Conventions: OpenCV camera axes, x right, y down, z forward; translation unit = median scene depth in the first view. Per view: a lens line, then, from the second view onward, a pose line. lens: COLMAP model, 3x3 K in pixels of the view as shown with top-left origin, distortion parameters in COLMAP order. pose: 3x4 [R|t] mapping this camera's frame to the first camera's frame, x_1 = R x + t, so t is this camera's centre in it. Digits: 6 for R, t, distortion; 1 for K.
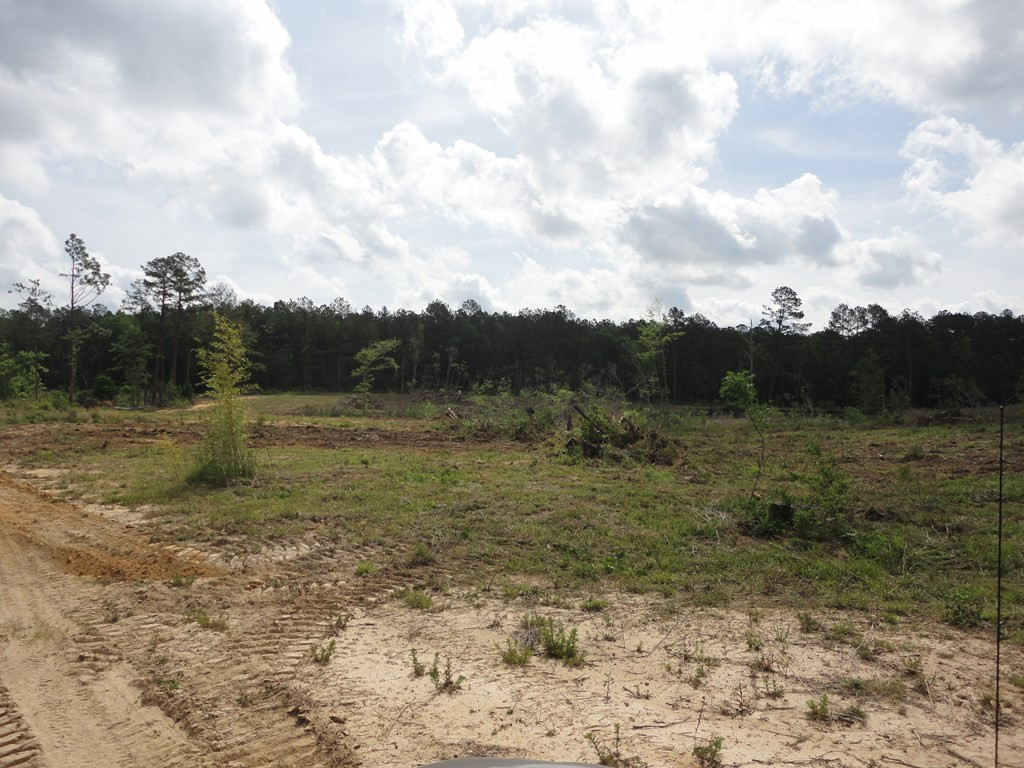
lens RADIAL K [[740.9, 0, 512.9], [0, 740.9, 375.8], [0, 0, 1]] dist [0.005906, -0.000898]
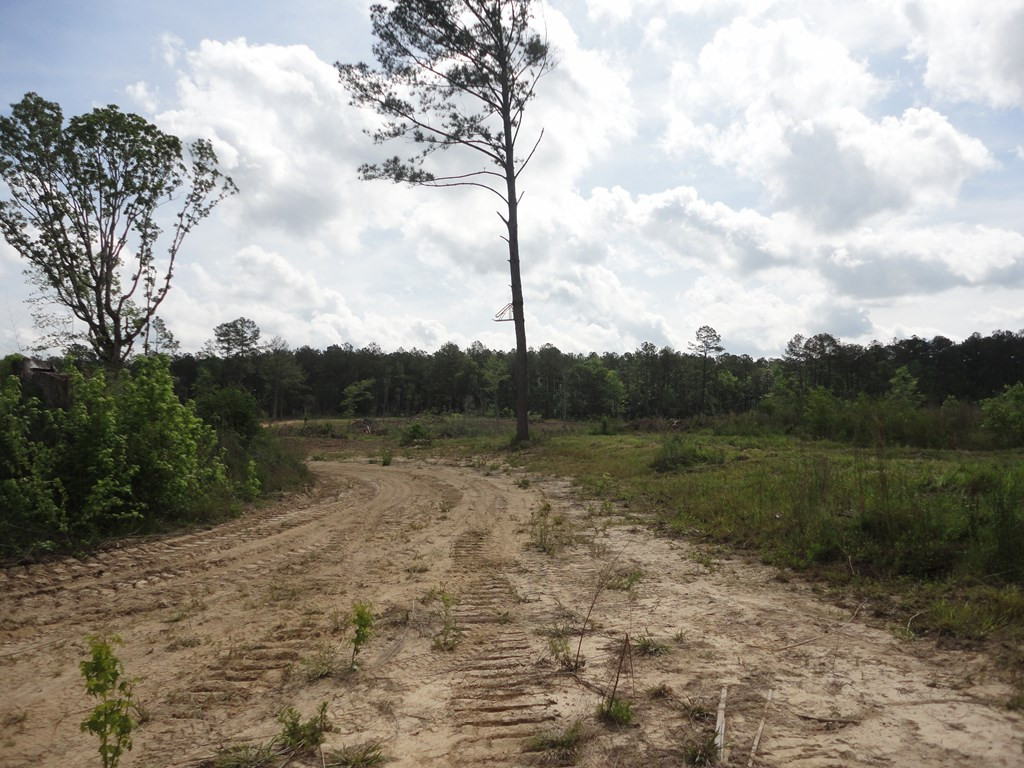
lens RADIAL K [[740.9, 0, 512.9], [0, 740.9, 375.8], [0, 0, 1]] dist [0.005906, -0.000898]
pose [[0.985339, -0.020076, -0.169422, 0.336100], [0.014720, 0.999353, -0.032808, -0.004209], [0.169971, 0.029833, 0.984997, -0.332396]]
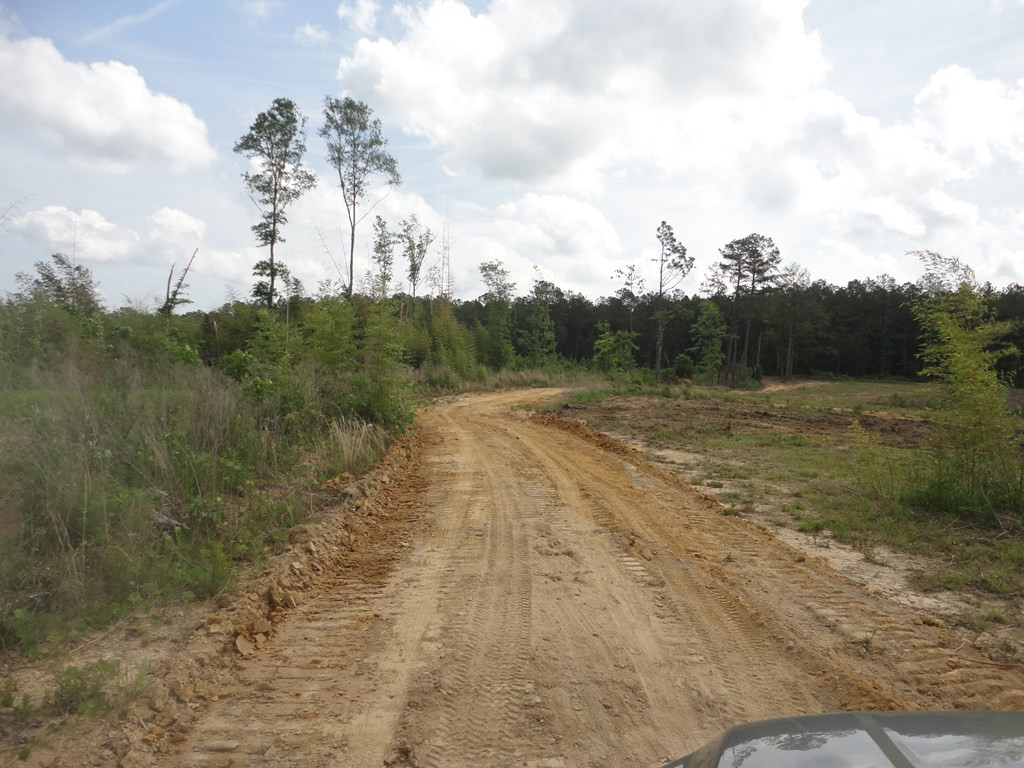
lens RADIAL K [[740.9, 0, 512.9], [0, 740.9, 375.8], [0, 0, 1]] dist [0.005906, -0.000898]
pose [[0.753989, 0.044616, -0.655370, -0.041486], [-0.032180, 0.999002, 0.030988, 0.003965], [0.656098, -0.002275, 0.754672, 0.046878]]
